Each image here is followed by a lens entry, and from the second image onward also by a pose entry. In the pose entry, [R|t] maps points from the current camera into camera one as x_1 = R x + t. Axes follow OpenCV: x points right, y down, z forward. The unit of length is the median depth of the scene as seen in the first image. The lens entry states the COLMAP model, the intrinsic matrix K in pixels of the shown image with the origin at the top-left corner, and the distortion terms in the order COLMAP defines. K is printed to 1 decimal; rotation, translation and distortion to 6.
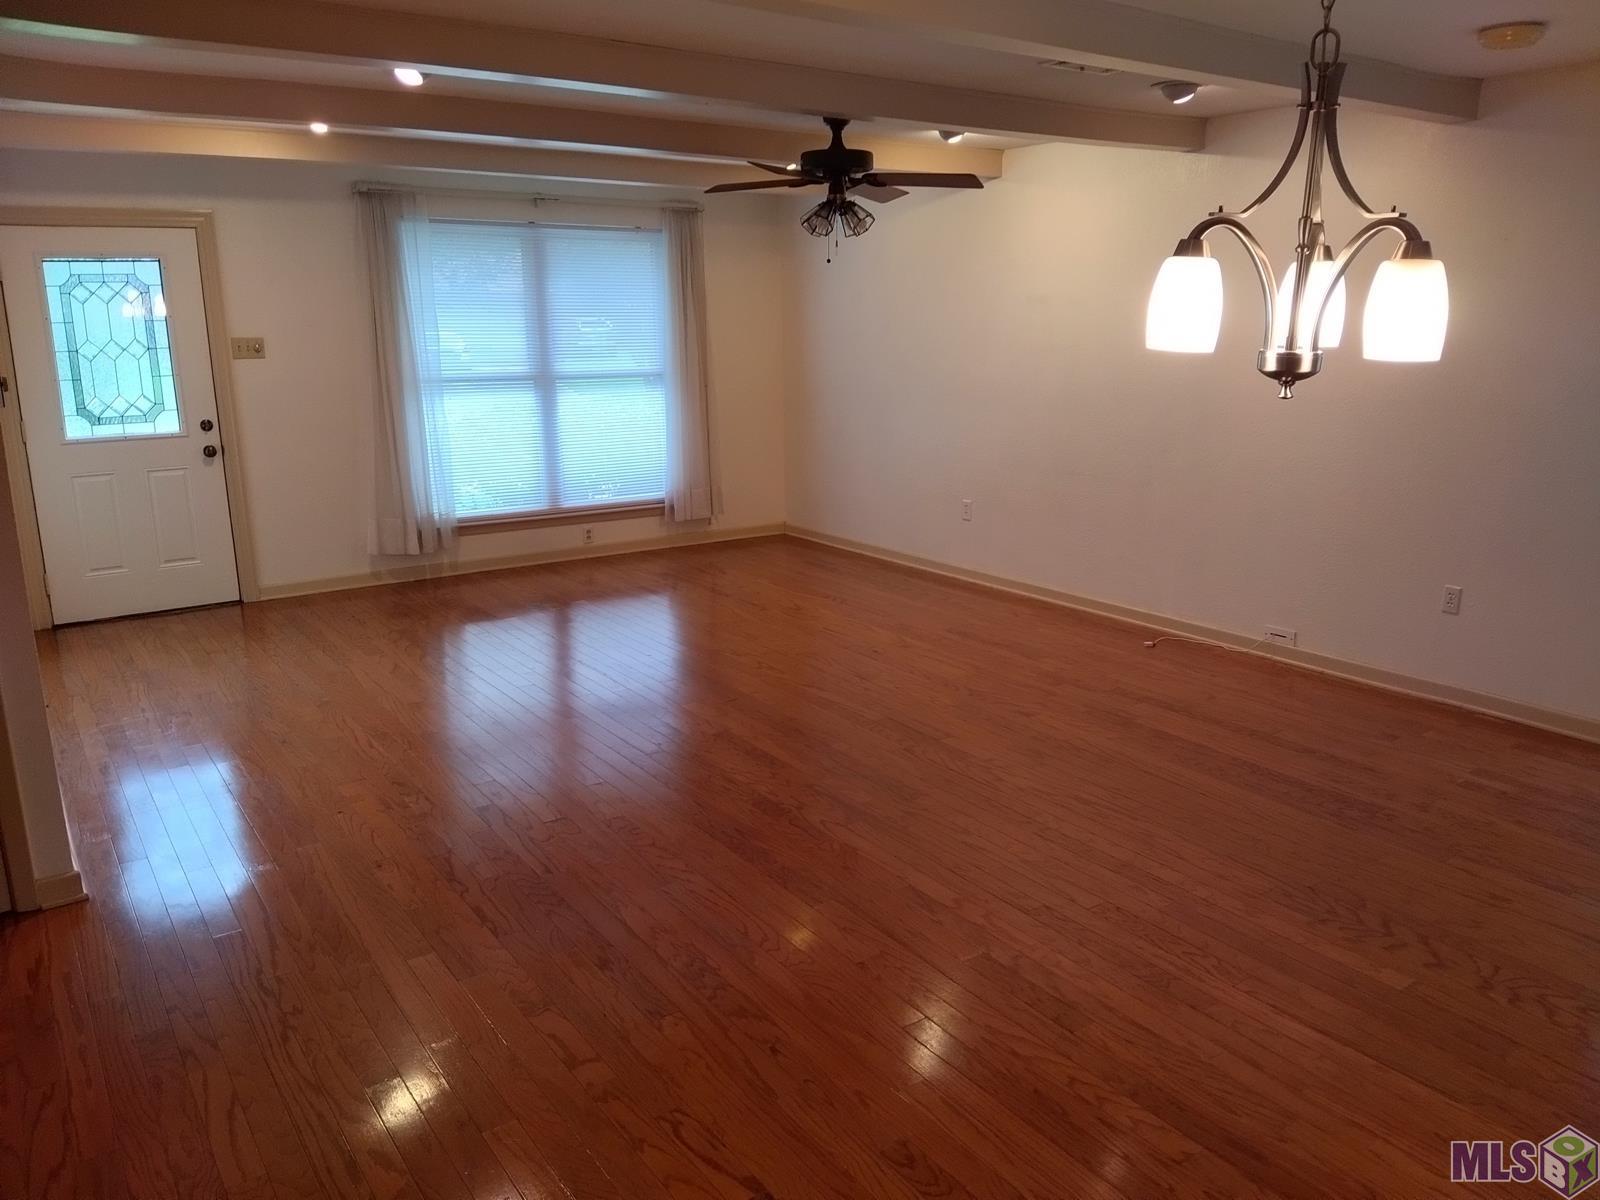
lens RADIAL K [[1168.8, 0, 800.0], [0, 1168.8, 600.0], [0, 0, 1]] dist [0.091194, -0.174517]
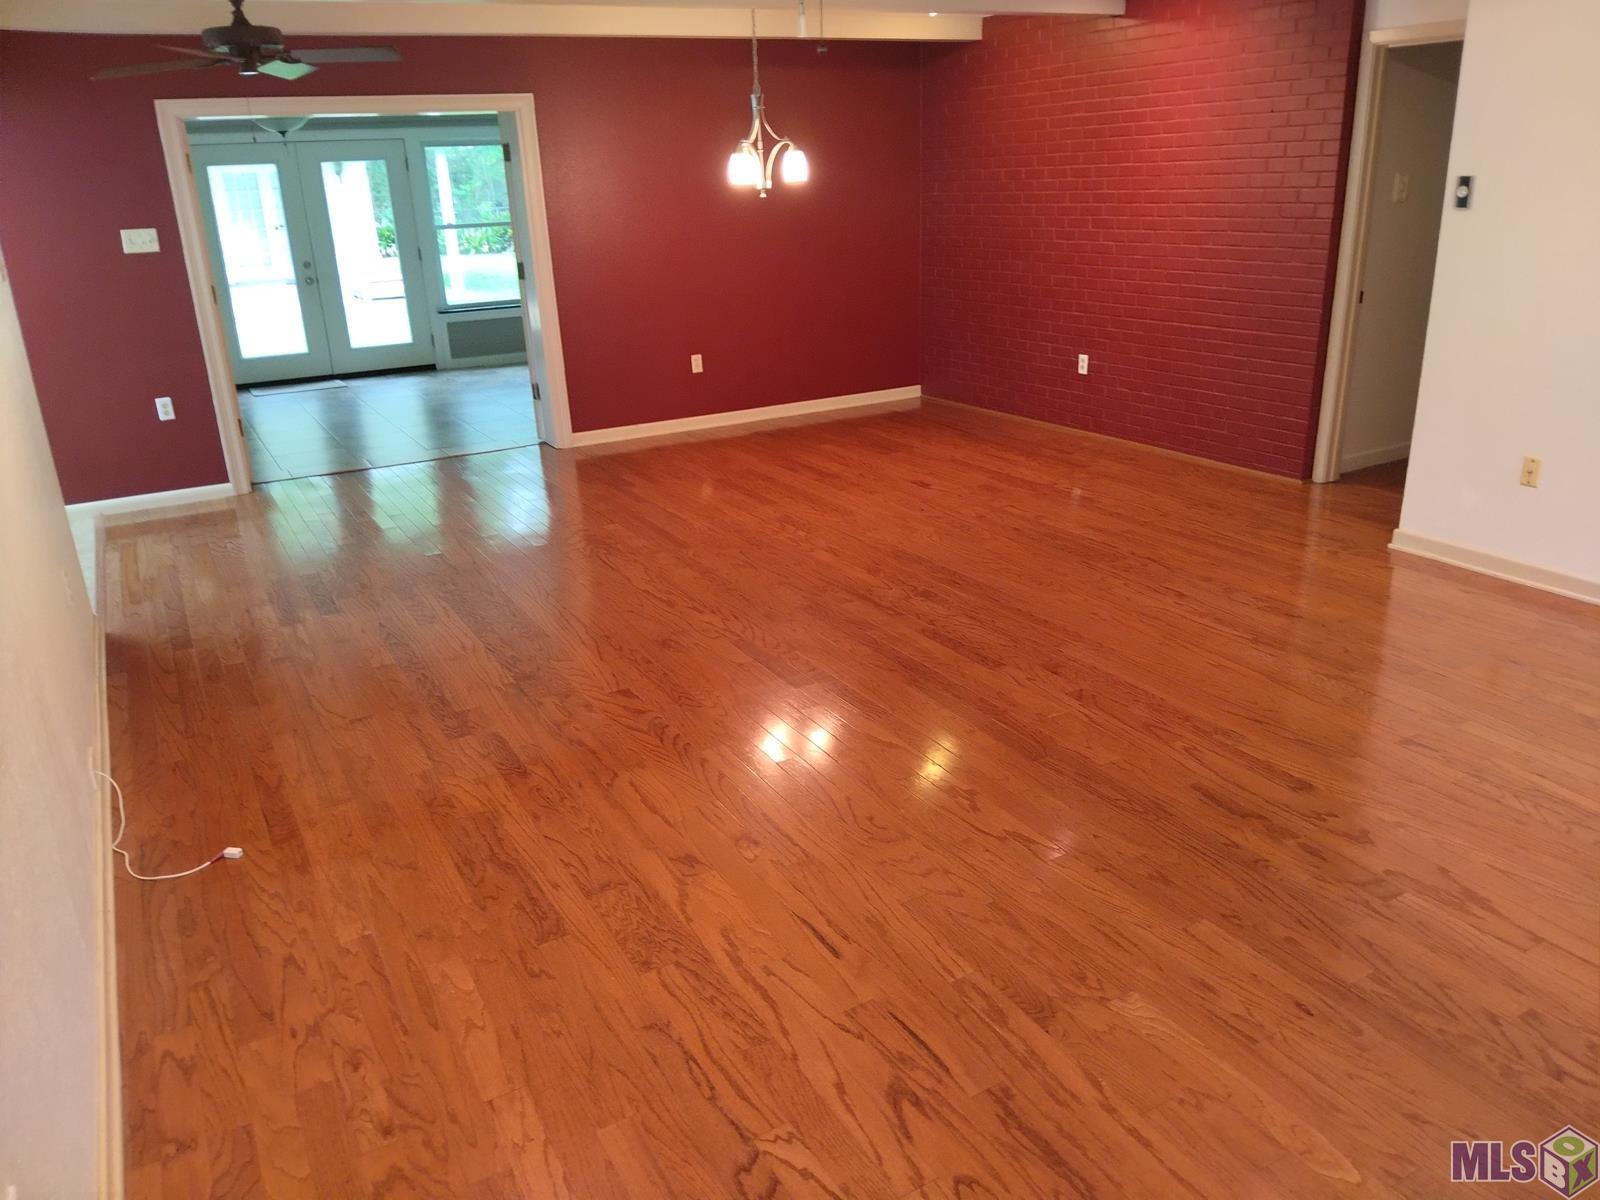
lens RADIAL K [[1168.8, 0, 800.0], [0, 1168.8, 600.0], [0, 0, 1]] dist [0.091194, -0.174517]
pose [[-0.994567, -0.000130, 0.104094, -0.013416], [0.057954, 0.829986, 0.554765, -0.442693], [-0.086469, 0.557784, -0.825470, 1.799515]]
